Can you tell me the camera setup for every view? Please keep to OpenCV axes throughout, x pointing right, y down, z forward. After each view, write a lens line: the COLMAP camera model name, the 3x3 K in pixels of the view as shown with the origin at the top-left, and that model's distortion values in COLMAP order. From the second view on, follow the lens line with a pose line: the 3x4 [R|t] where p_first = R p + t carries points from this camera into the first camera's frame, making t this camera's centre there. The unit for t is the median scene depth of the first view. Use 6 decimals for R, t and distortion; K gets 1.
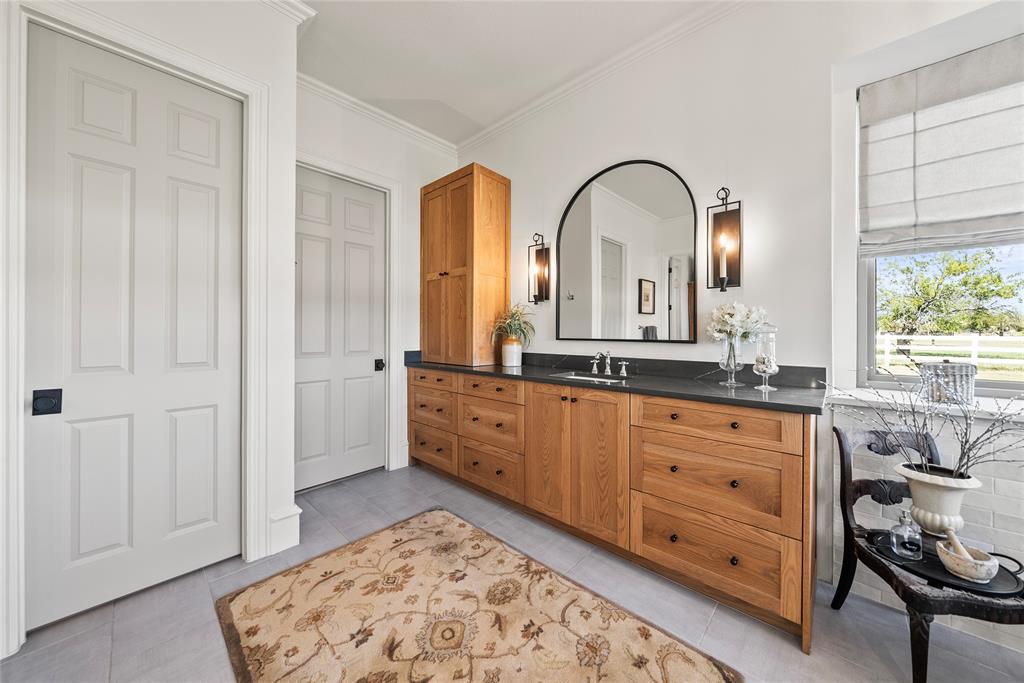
lens RADIAL K [[355.2, 0, 512.7], [0, 355.2, 336.3], [0, 0, 1]] dist [-0.001165, -0.000390]
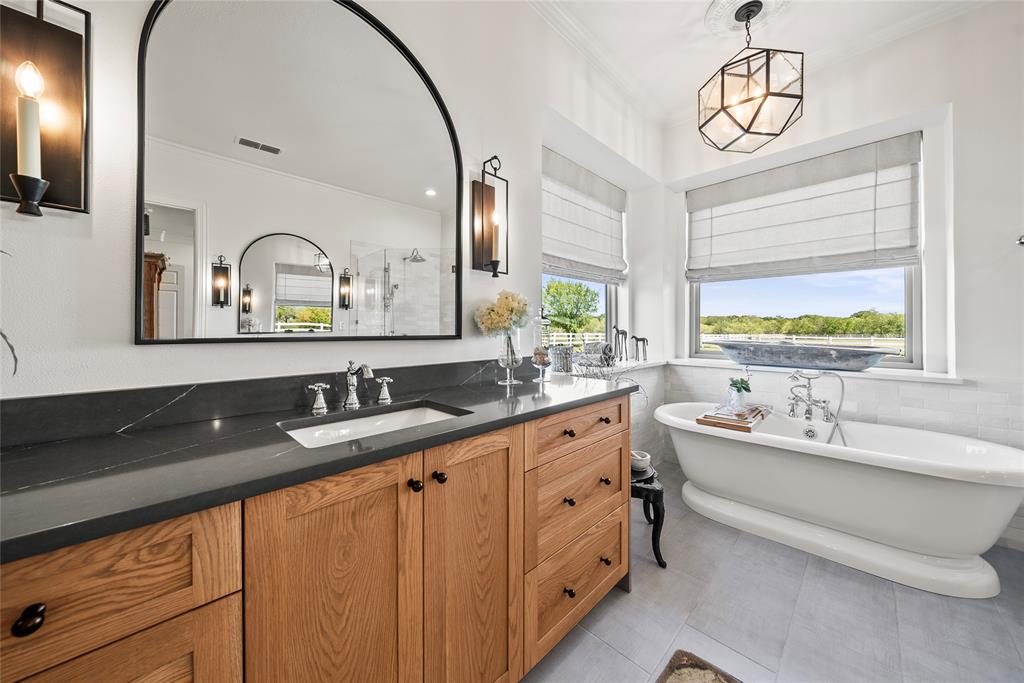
lens RADIAL K [[355.2, 0, 514.8], [0, 355.2, 329.0], [0, 0, 1]] dist [-0.001165, -0.000390]
pose [[0.042758, -0.004062, 0.999077, -0.277067], [0.010847, 0.999935, 0.003602, -0.002262], [-0.999027, 0.010683, 0.042799, 0.957146]]
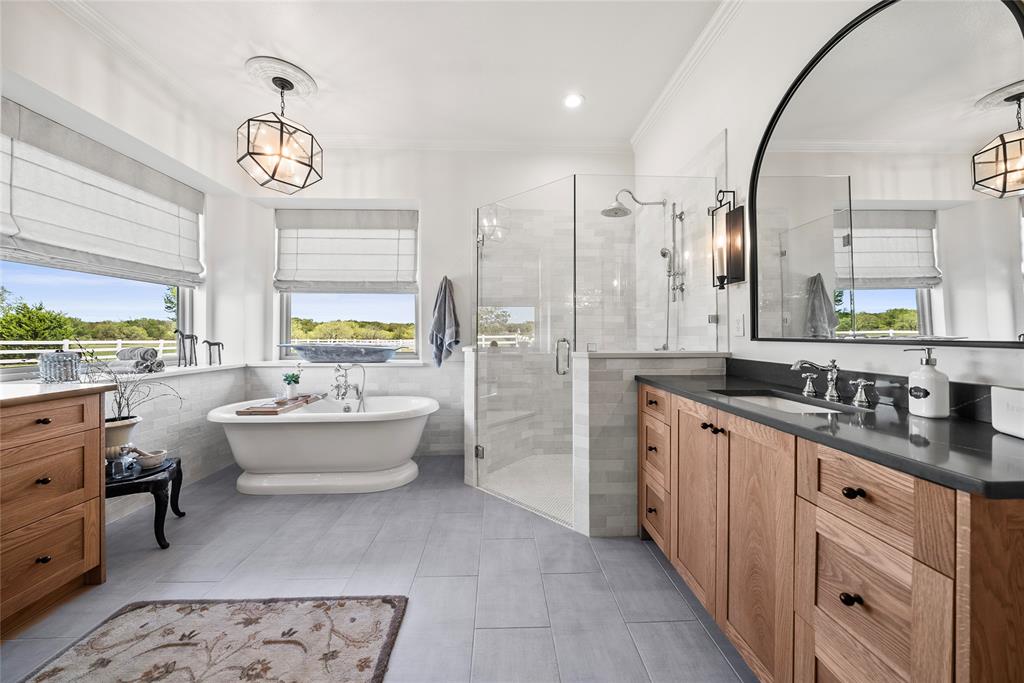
lens RADIAL K [[355.2, 0, 511.5], [0, 355.2, 332.3], [0, 0, 1]] dist [-0.001165, -0.000390]
pose [[-0.695333, 0.000905, 0.718687, -0.782600], [0.004679, 0.999984, 0.003268, 0.005242], [-0.718672, 0.005635, -0.695326, 0.596116]]
